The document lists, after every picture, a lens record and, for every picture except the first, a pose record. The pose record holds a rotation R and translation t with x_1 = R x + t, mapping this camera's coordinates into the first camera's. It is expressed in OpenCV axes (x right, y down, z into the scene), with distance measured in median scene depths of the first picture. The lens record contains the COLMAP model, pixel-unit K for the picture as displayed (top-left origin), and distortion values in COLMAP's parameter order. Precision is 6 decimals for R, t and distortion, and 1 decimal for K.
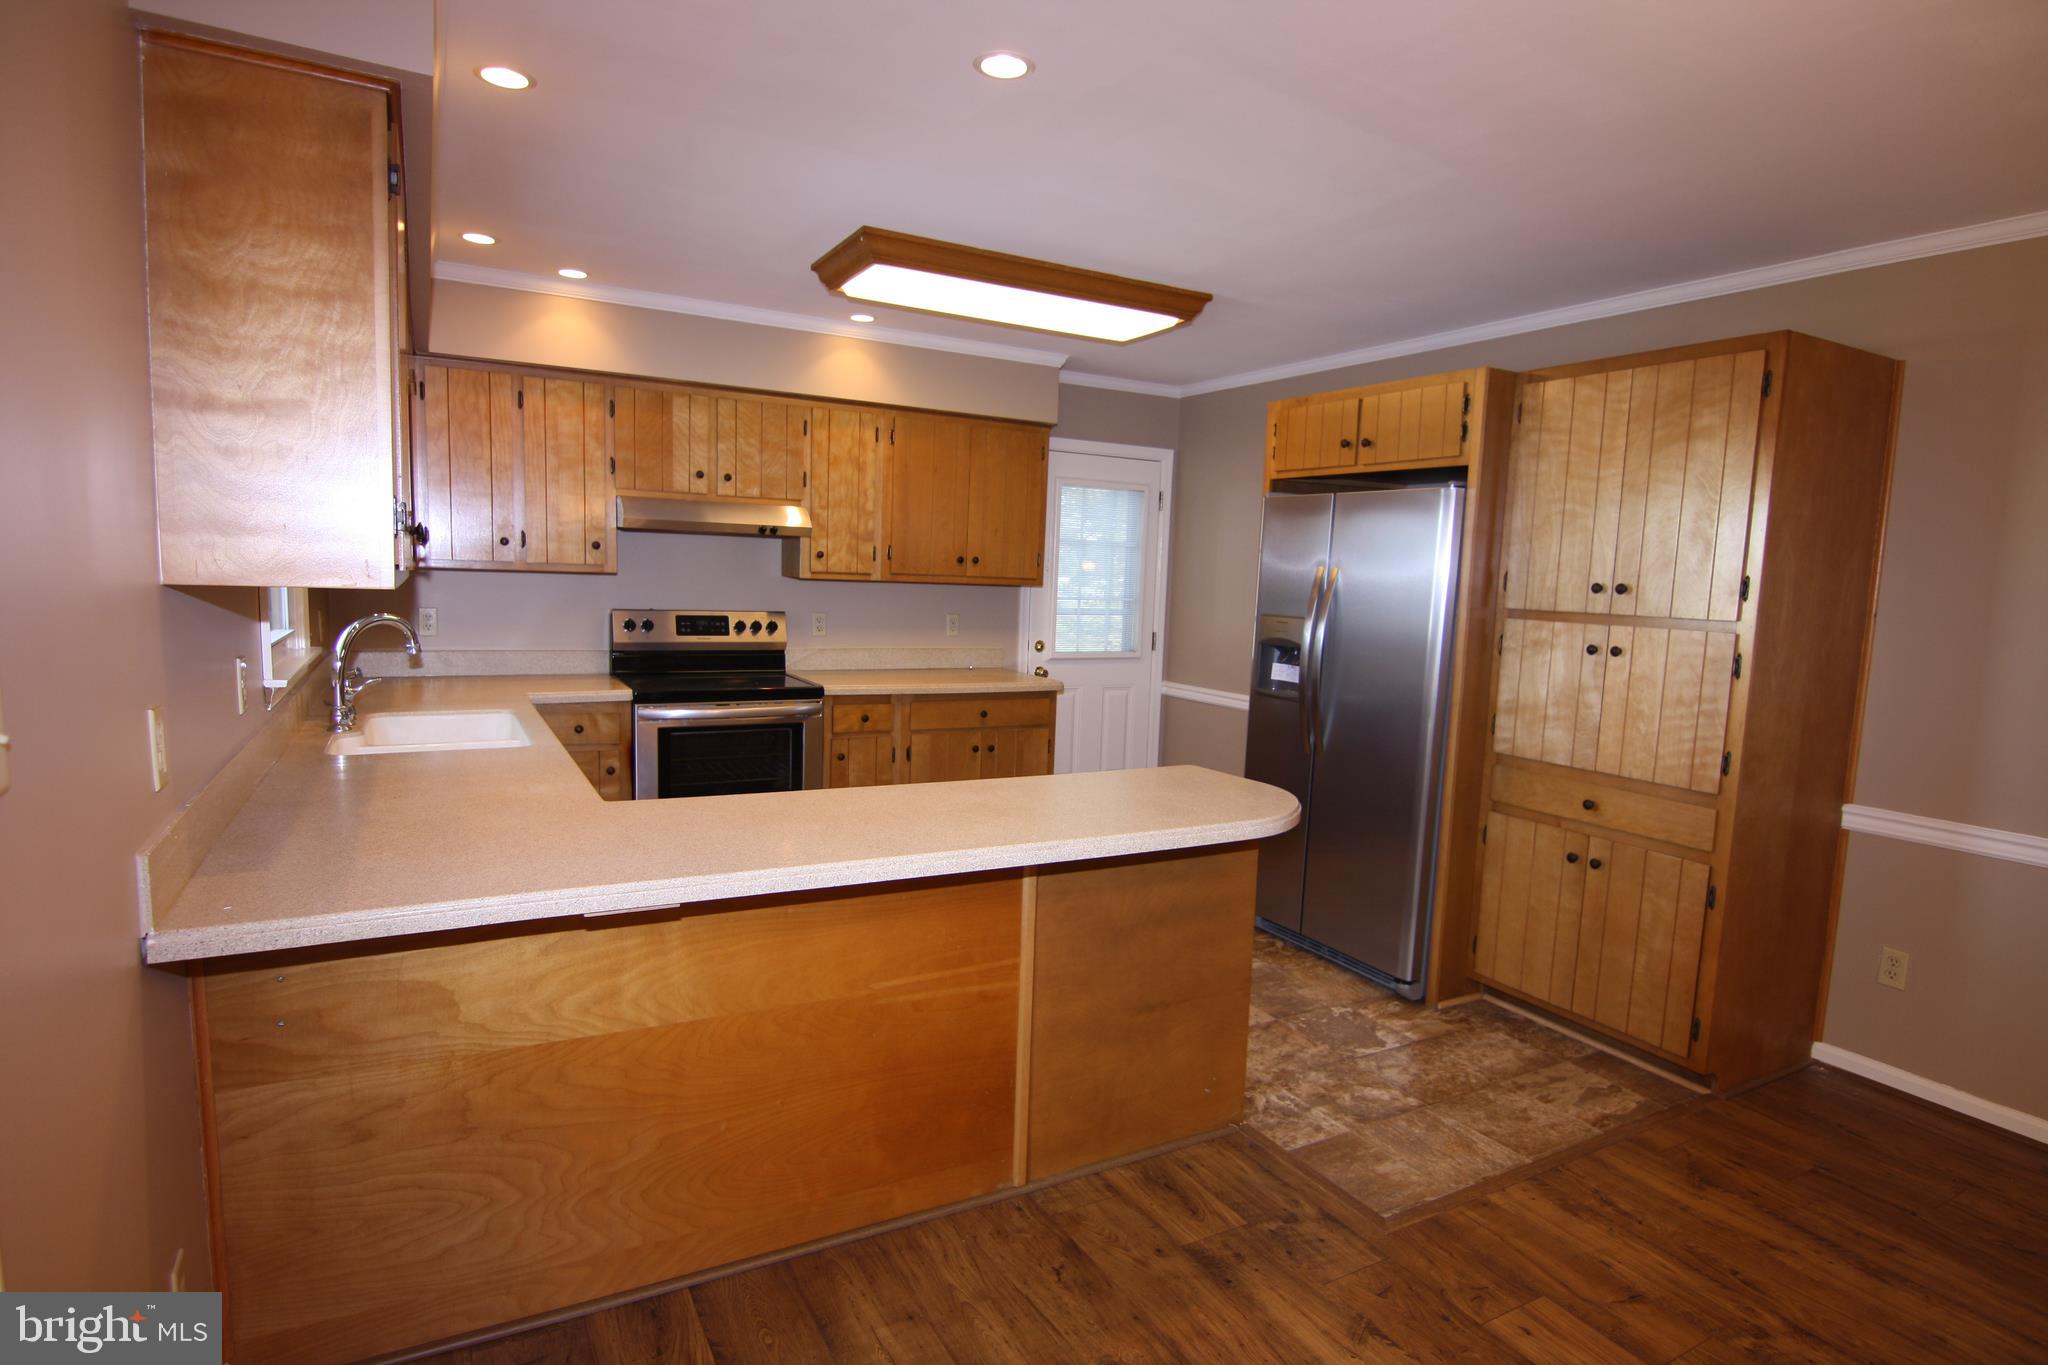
lens RADIAL K [[1058.5, 0, 1034.3], [0, 1058.5, 695.0], [0, 0, 1]] dist [-0.006445, -0.010454]
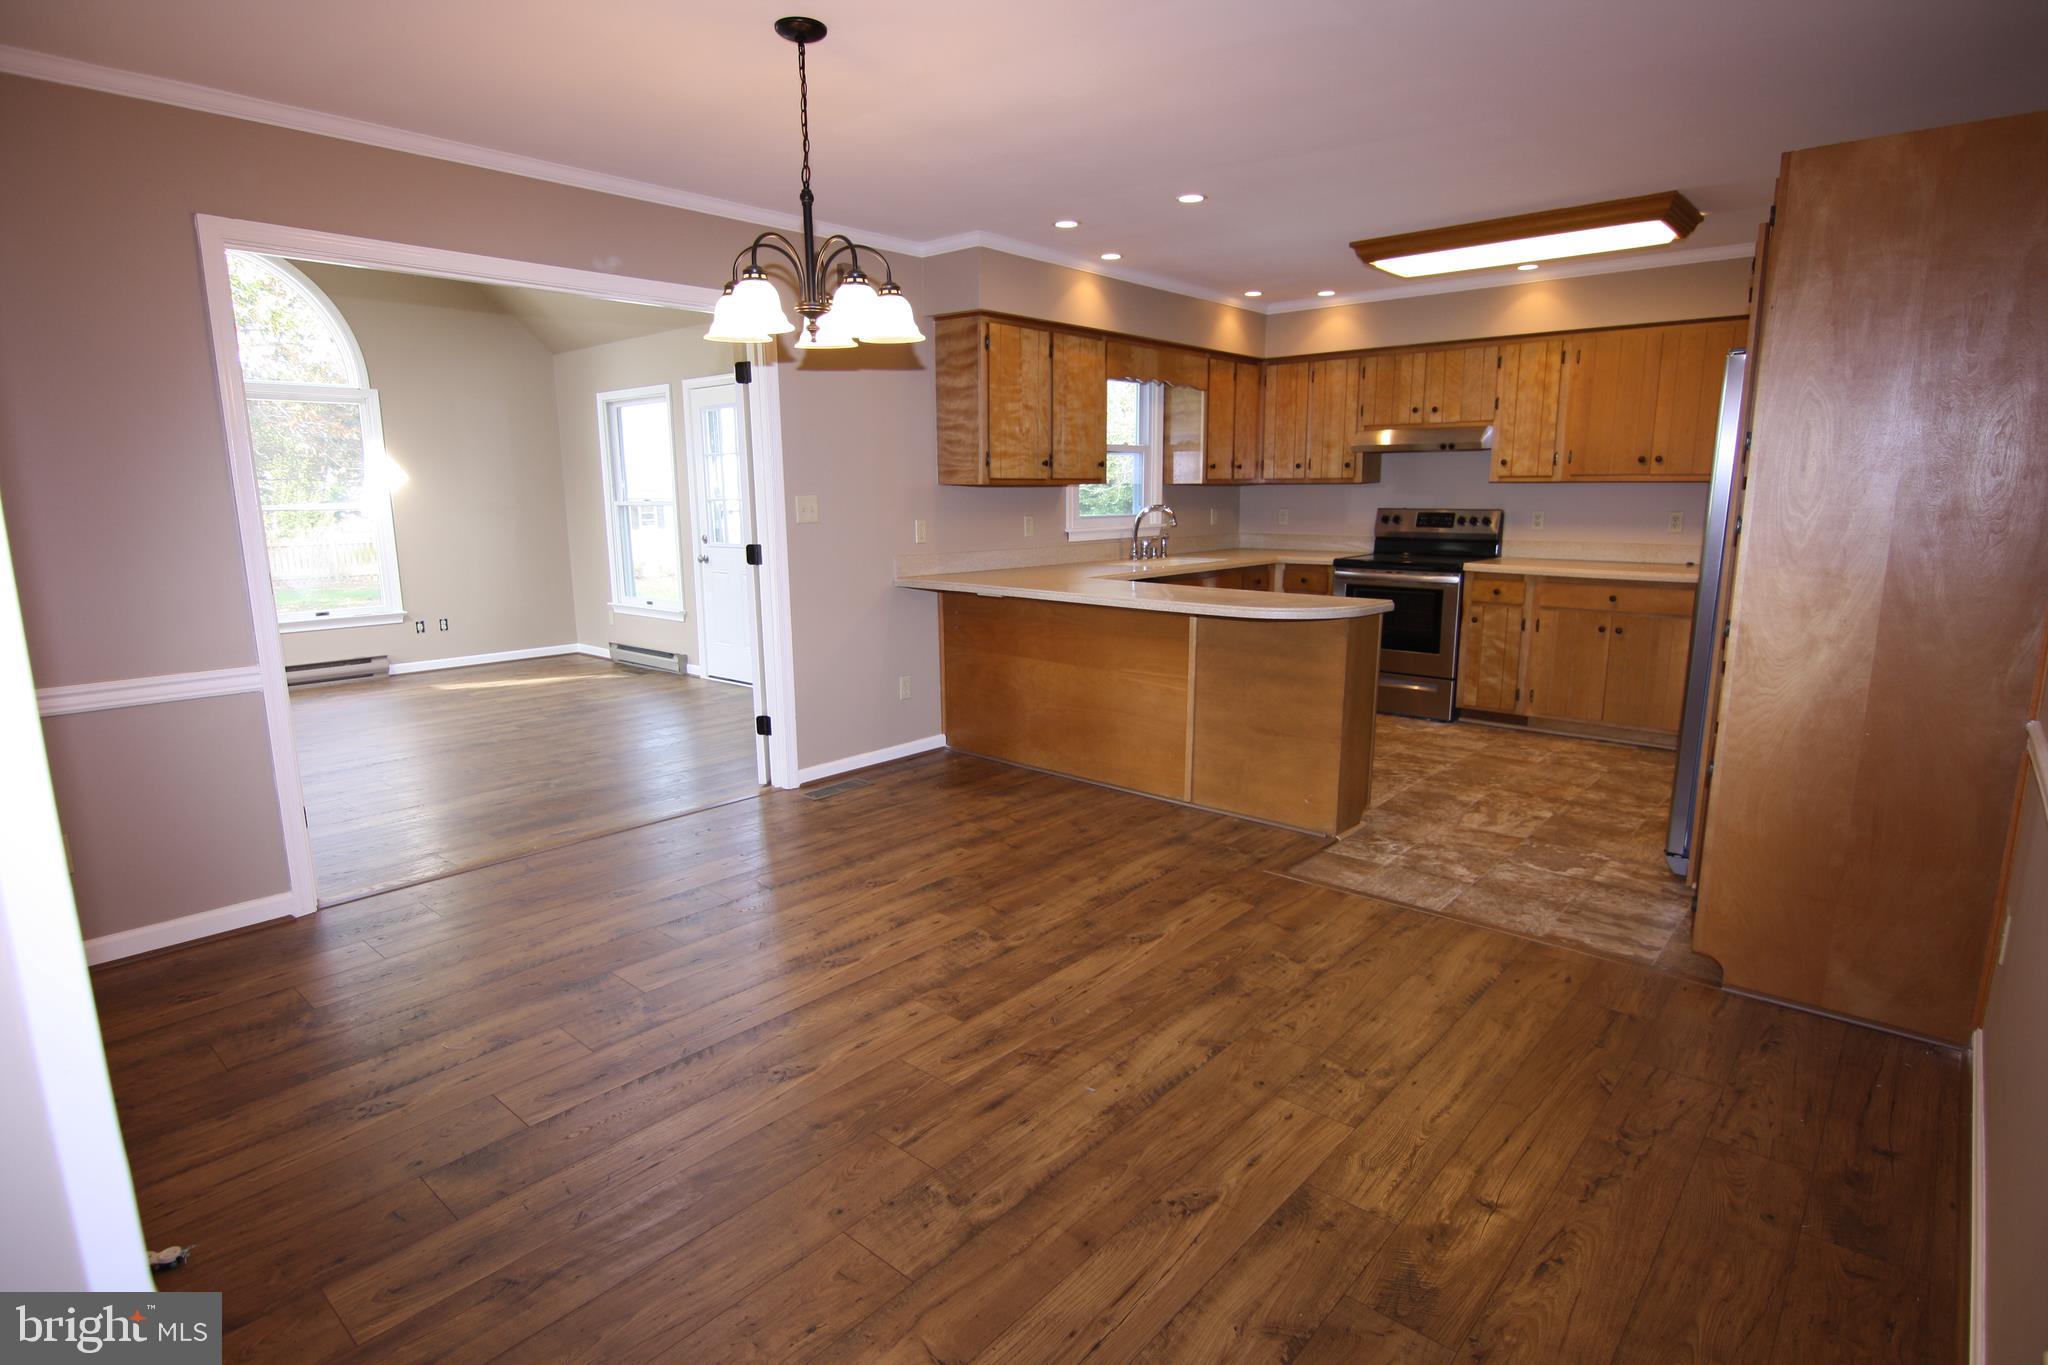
lens RADIAL K [[1058.5, 0, 1031.7], [0, 1058.5, 688.0], [0, 0, 1]] dist [-0.006445, -0.010454]
pose [[0.332925, 0.137477, -0.932878, 1.219737], [-0.089429, 0.989459, 0.113900, 0.060356], [0.938703, 0.045506, 0.341710, 0.076660]]
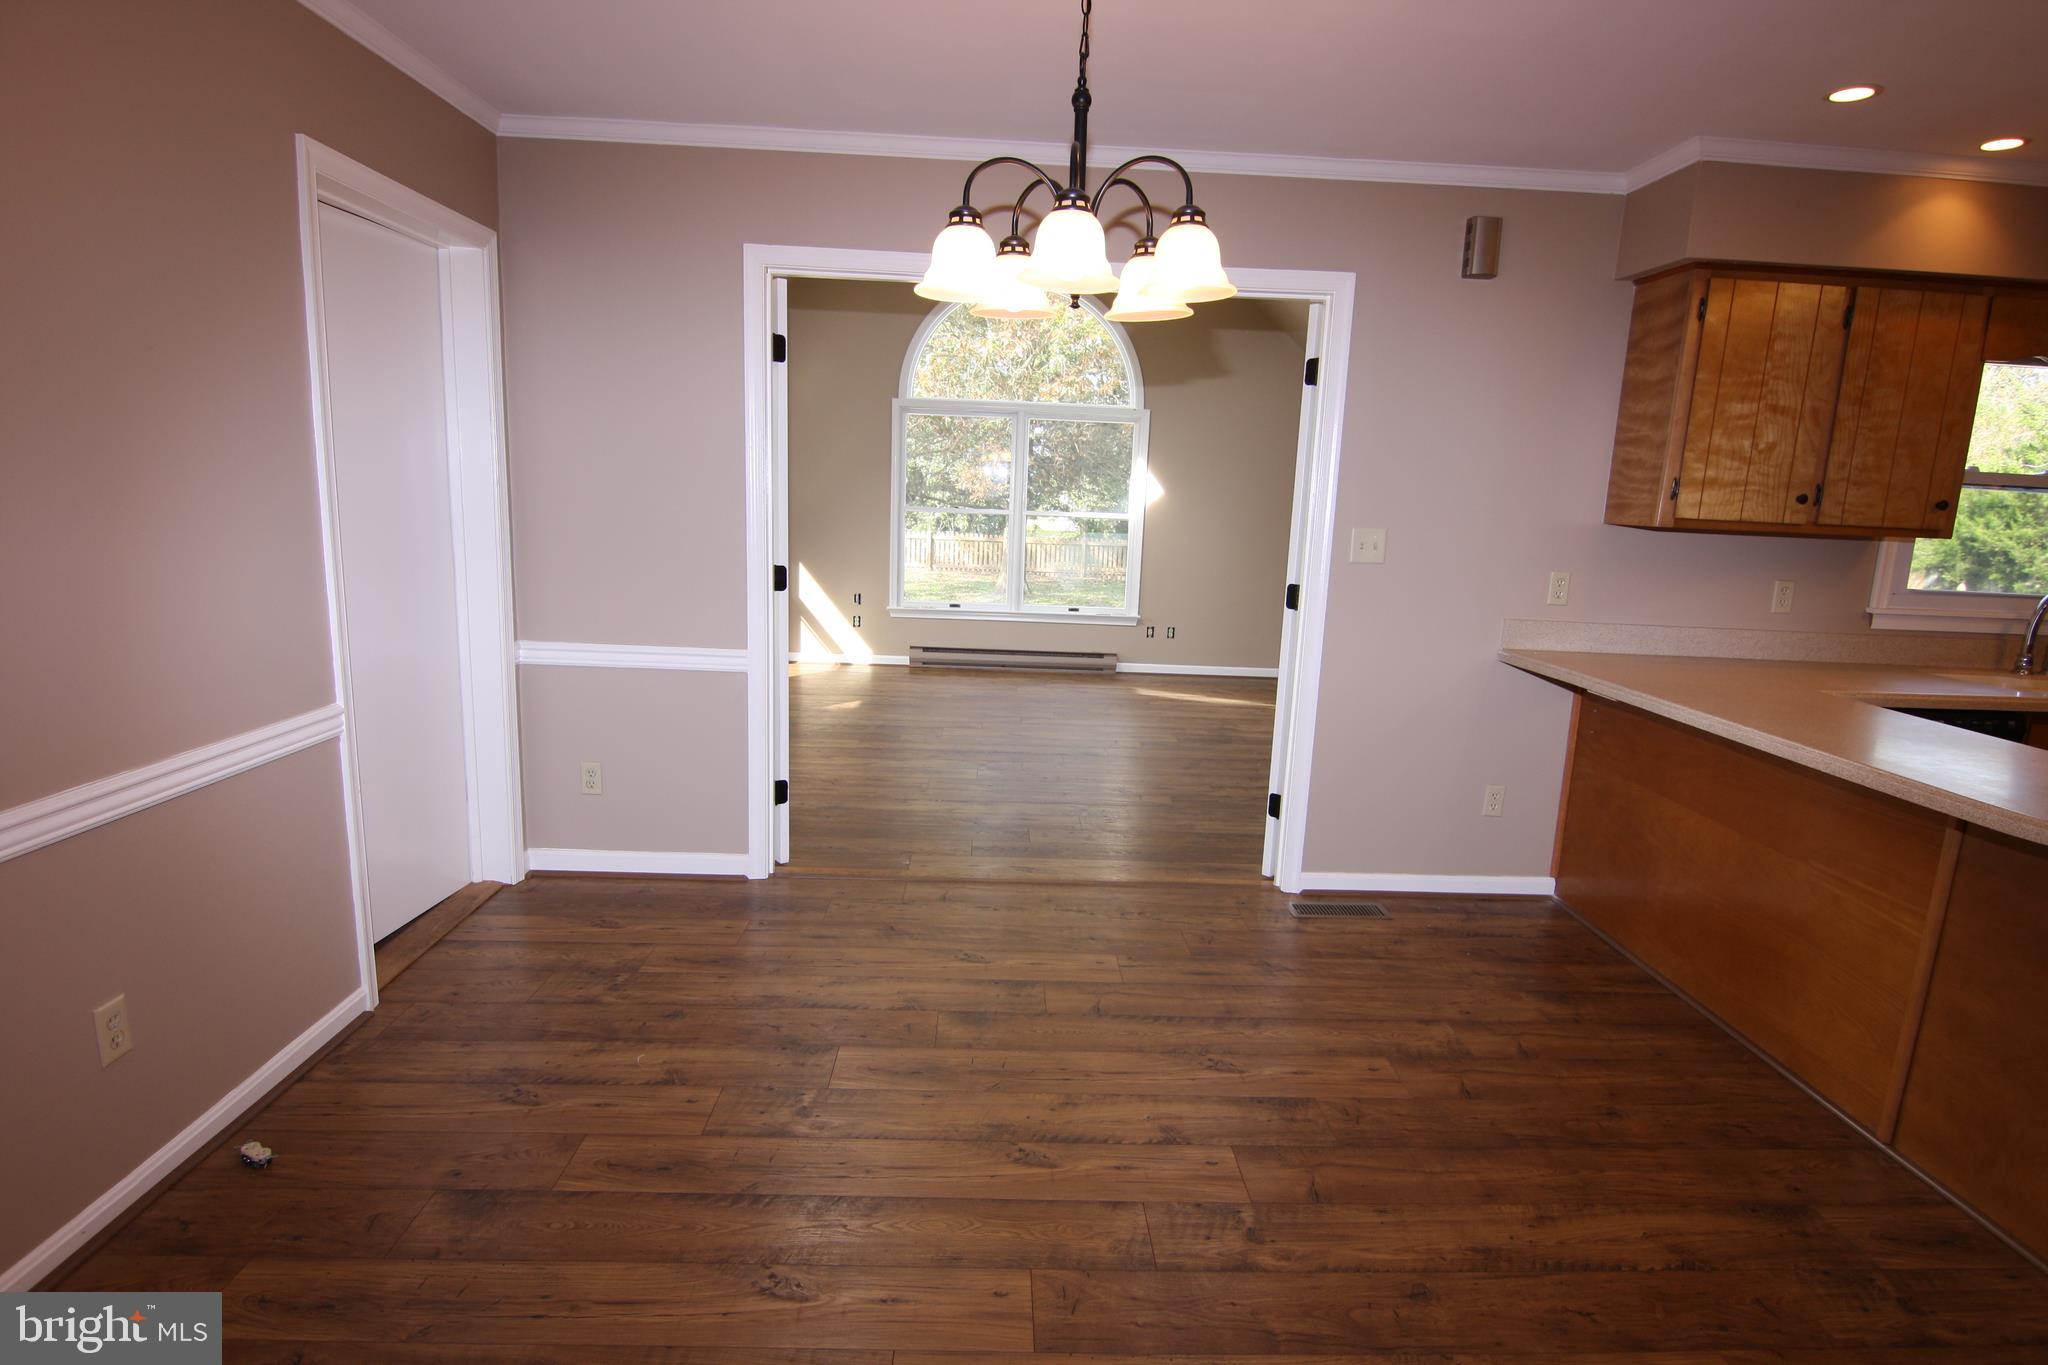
lens RADIAL K [[1058.5, 0, 1027.7], [0, 1058.5, 689.8], [0, 0, 1]] dist [-0.006445, -0.010454]
pose [[-0.461962, 0.105547, -0.880597, 0.889203], [-0.156297, 0.967665, 0.197977, -0.007924], [0.873019, 0.229093, -0.430528, 0.477945]]
